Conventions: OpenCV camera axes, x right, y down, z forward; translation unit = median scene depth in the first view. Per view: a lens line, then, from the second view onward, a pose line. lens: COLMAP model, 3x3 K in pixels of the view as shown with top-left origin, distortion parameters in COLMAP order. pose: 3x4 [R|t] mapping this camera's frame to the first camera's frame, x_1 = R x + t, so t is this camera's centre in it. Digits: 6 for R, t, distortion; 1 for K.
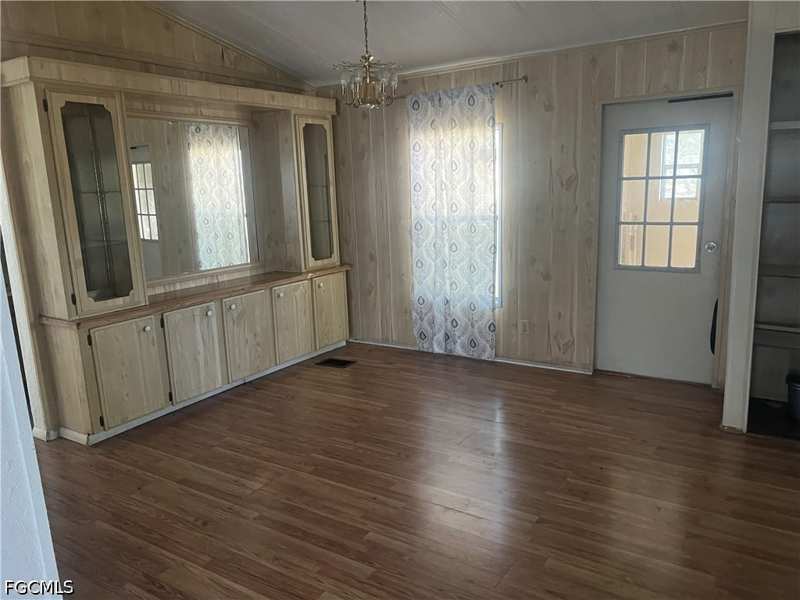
lens RADIAL K [[606.4, 0, 402.8], [0, 606.4, 306.4], [0, 0, 1]] dist [0.036231, -0.007746]
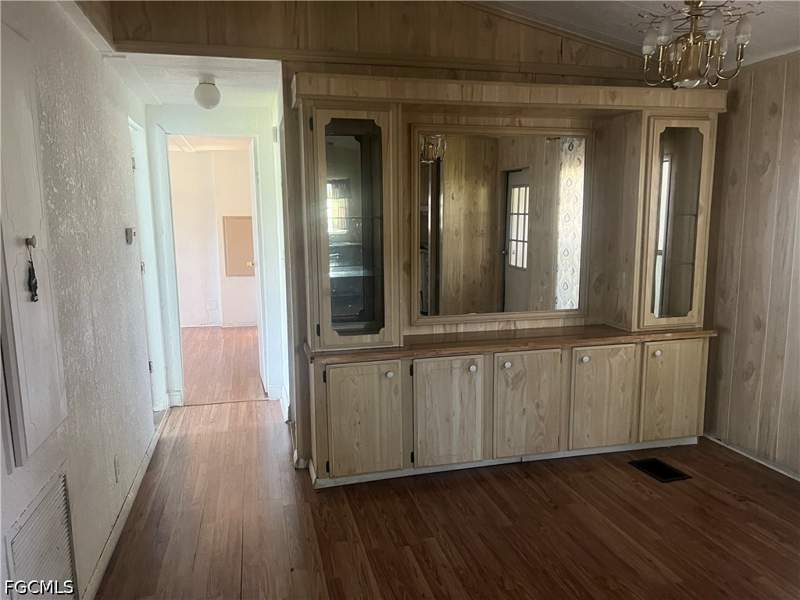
lens RADIAL K [[606.4, 0, 402.8], [0, 606.4, 306.4], [0, 0, 1]] dist [0.036231, -0.007746]
pose [[0.734197, 0.127828, -0.666794, 0.133883], [-0.153326, 0.987962, 0.020573, -0.068876], [0.661397, 0.087132, 0.744958, 0.317661]]
